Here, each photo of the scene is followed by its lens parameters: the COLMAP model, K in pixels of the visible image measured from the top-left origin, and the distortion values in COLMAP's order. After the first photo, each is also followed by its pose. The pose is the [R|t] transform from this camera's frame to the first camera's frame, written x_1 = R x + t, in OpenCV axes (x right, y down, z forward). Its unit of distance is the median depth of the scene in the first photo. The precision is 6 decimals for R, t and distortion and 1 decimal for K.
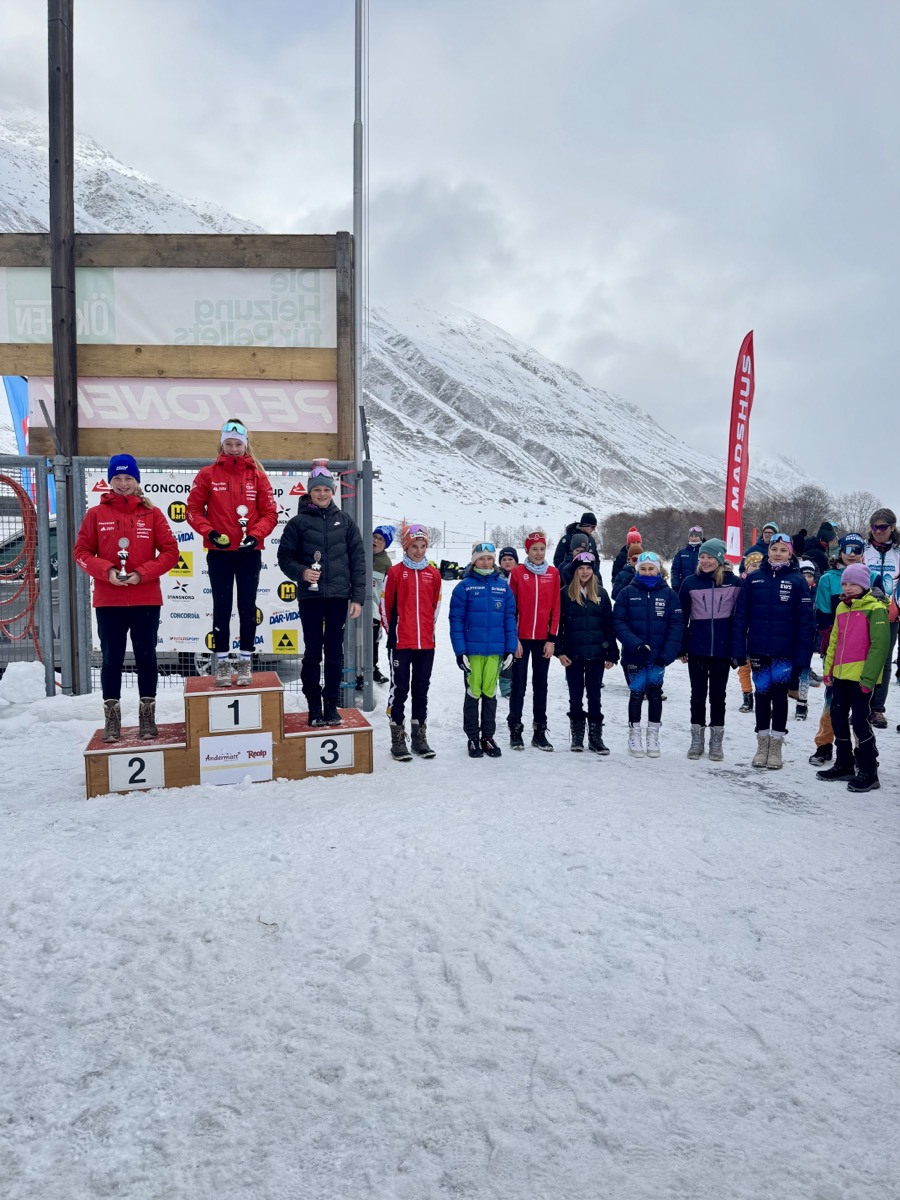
lens RADIAL K [[828.3, 0, 453.2], [0, 828.3, 602.6], [0, 0, 1]] dist [0.190428, -0.384582]
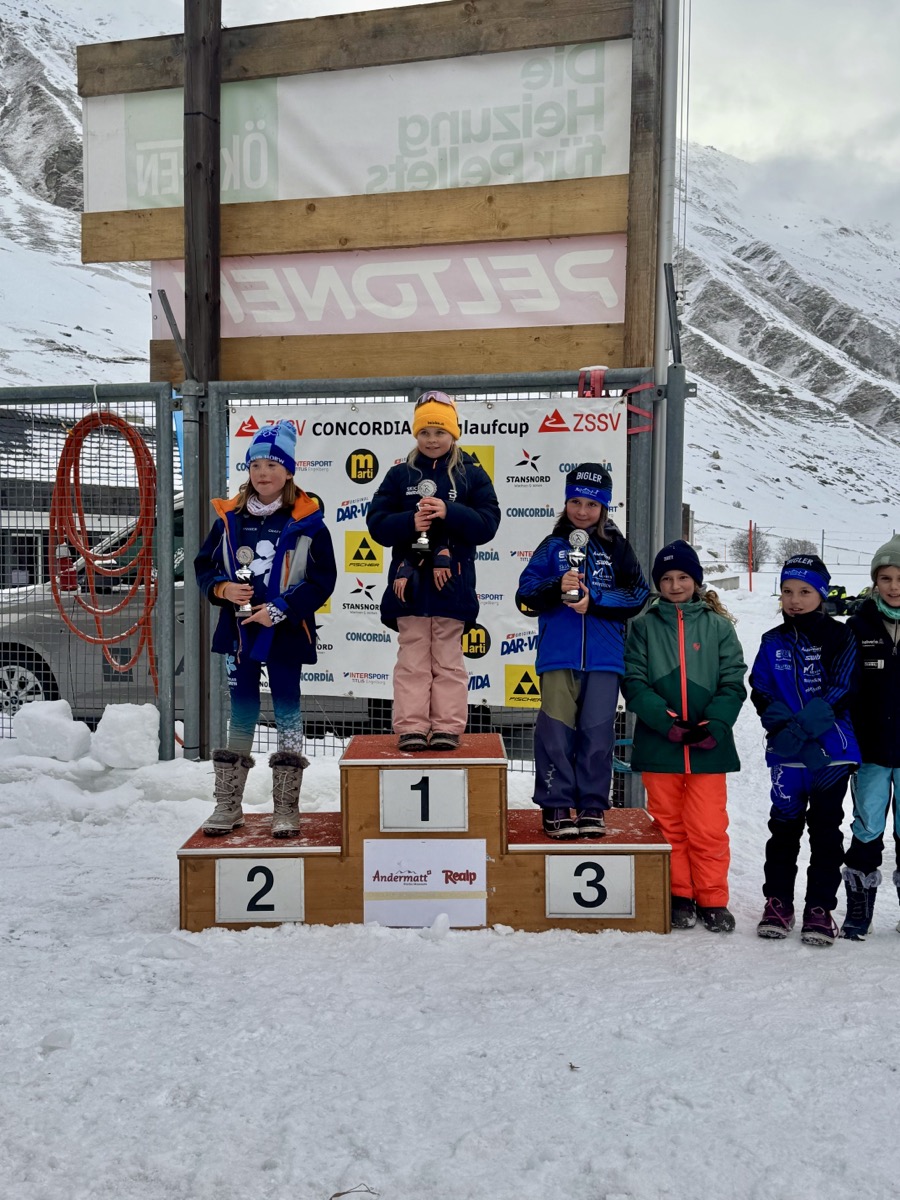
lens RADIAL K [[1270.2, 0, 447.1], [0, 1270.2, 612.1], [0, 0, 1]] dist [0.210277, -0.440281]
pose [[0.957276, 0.015875, -0.288740, 0.000869], [-0.025907, 0.999185, -0.030953, 0.024437], [0.288014, 0.037110, 0.956907, 0.139208]]
